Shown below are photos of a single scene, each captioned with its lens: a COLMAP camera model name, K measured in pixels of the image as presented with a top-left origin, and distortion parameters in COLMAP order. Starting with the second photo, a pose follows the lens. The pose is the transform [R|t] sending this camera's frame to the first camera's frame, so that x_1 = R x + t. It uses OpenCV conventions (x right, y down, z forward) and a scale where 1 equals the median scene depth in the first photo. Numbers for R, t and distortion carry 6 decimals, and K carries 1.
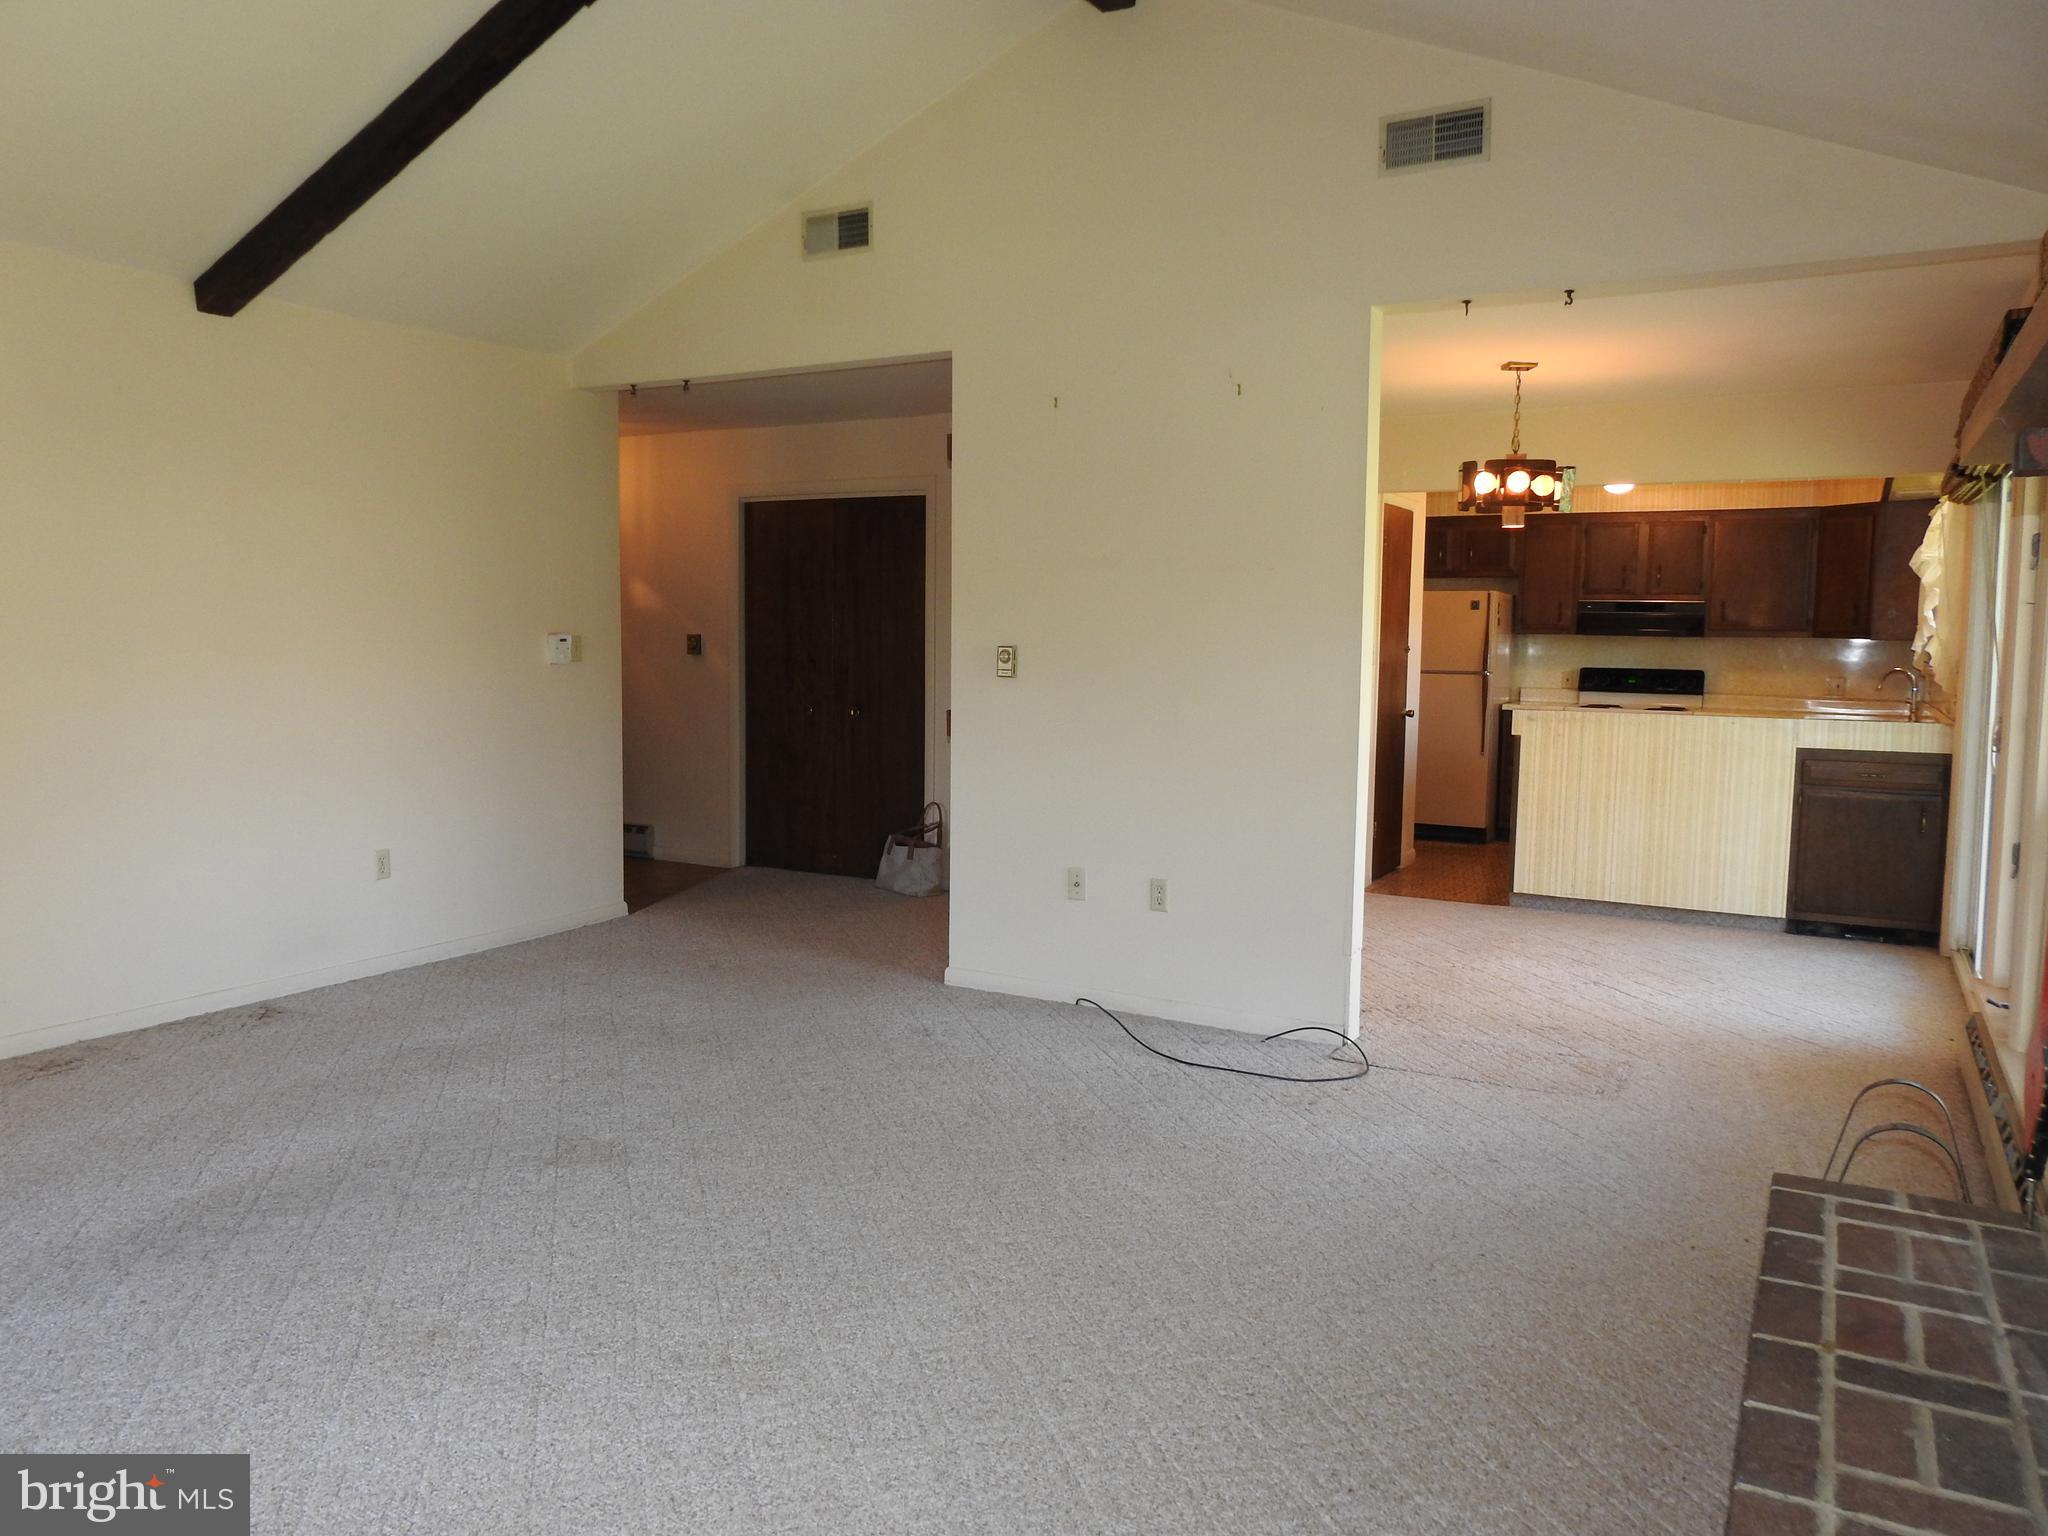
lens RADIAL K [[1454.3, 0, 1018.9], [0, 1454.3, 772.4], [0, 0, 1]] dist [-0.009084, 0.004180]
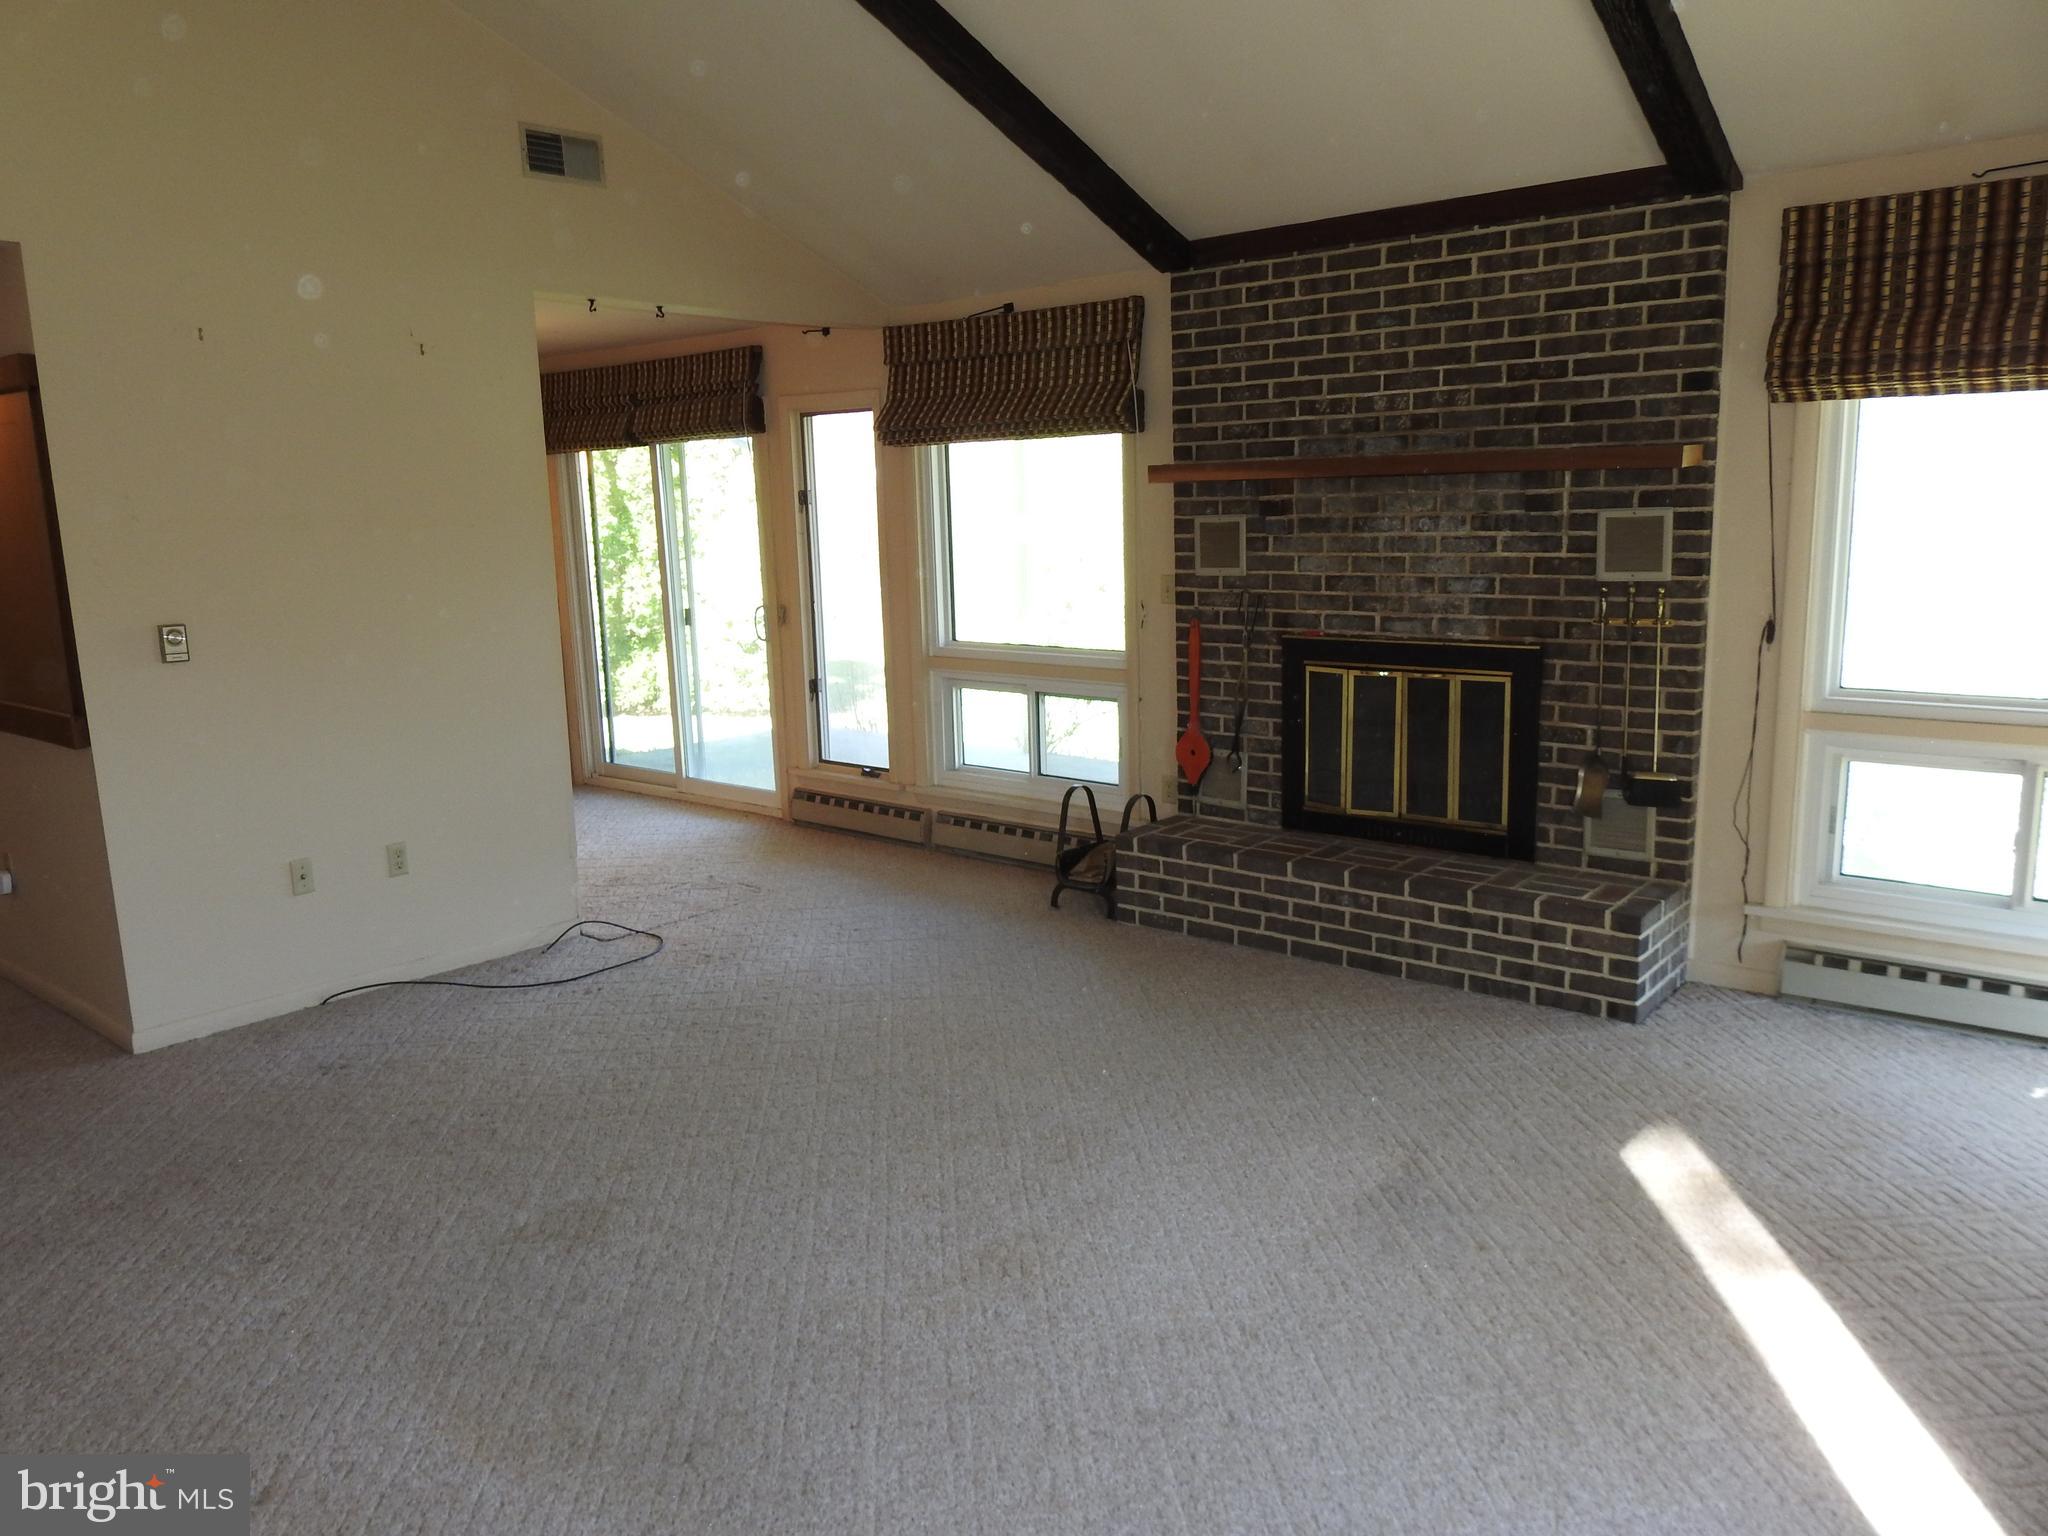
lens RADIAL K [[1454.3, 0, 1016.8], [0, 1454.3, 769.4], [0, 0, 1]] dist [-0.009084, 0.004180]
pose [[0.176417, -0.194678, 0.964872, -0.804407], [0.116853, 0.977457, 0.175851, -0.104234], [-0.977355, 0.081725, 0.195188, 0.408848]]
